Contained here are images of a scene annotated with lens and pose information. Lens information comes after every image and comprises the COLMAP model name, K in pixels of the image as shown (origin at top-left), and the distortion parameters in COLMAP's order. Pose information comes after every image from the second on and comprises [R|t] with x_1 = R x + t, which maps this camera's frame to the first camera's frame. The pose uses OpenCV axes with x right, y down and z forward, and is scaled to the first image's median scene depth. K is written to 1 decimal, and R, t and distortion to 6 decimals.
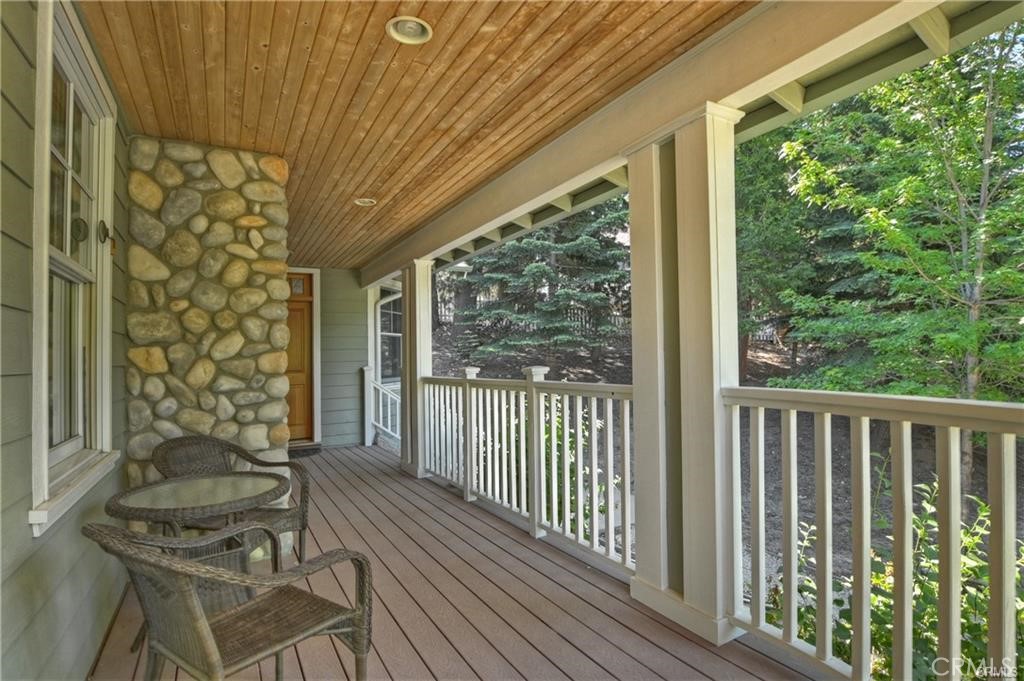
lens RADIAL K [[506.9, 0, 515.8], [0, 506.9, 354.7], [0, 0, 1]] dist [-0.020730, -0.000240]
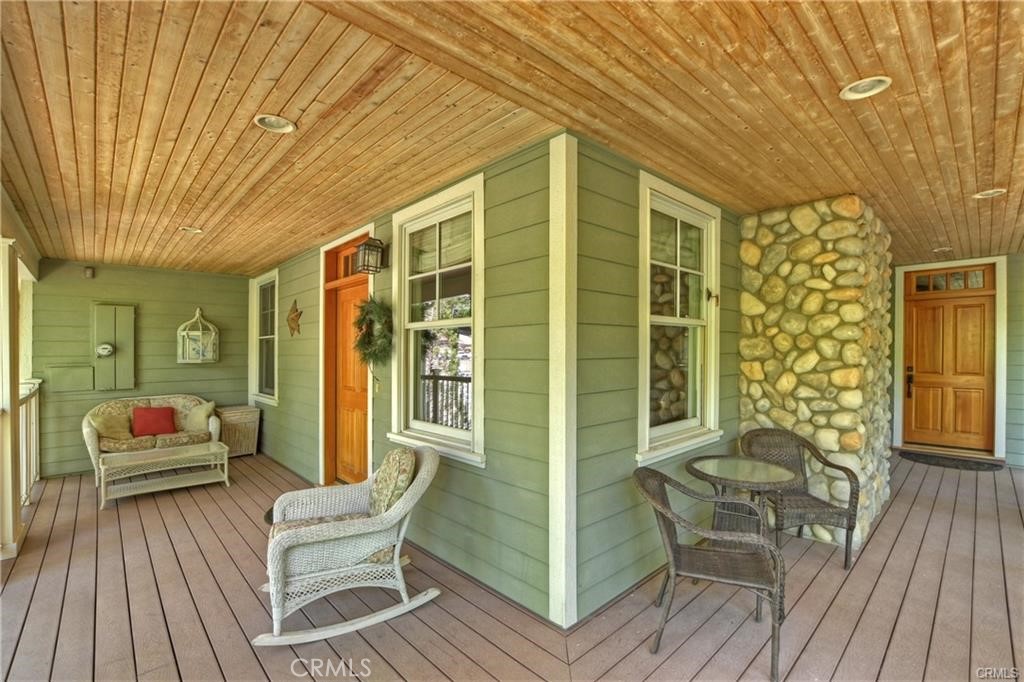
lens RADIAL K [[448.8, 0, 512.2], [0, 448.8, 345.5], [0, 0, 1]] dist [-0.004480, -0.000591]
pose [[0.223512, 0.007239, -0.974674, 0.354630], [0.011691, 0.999881, 0.010108, -0.079588], [0.974631, -0.013654, 0.223400, 0.037902]]
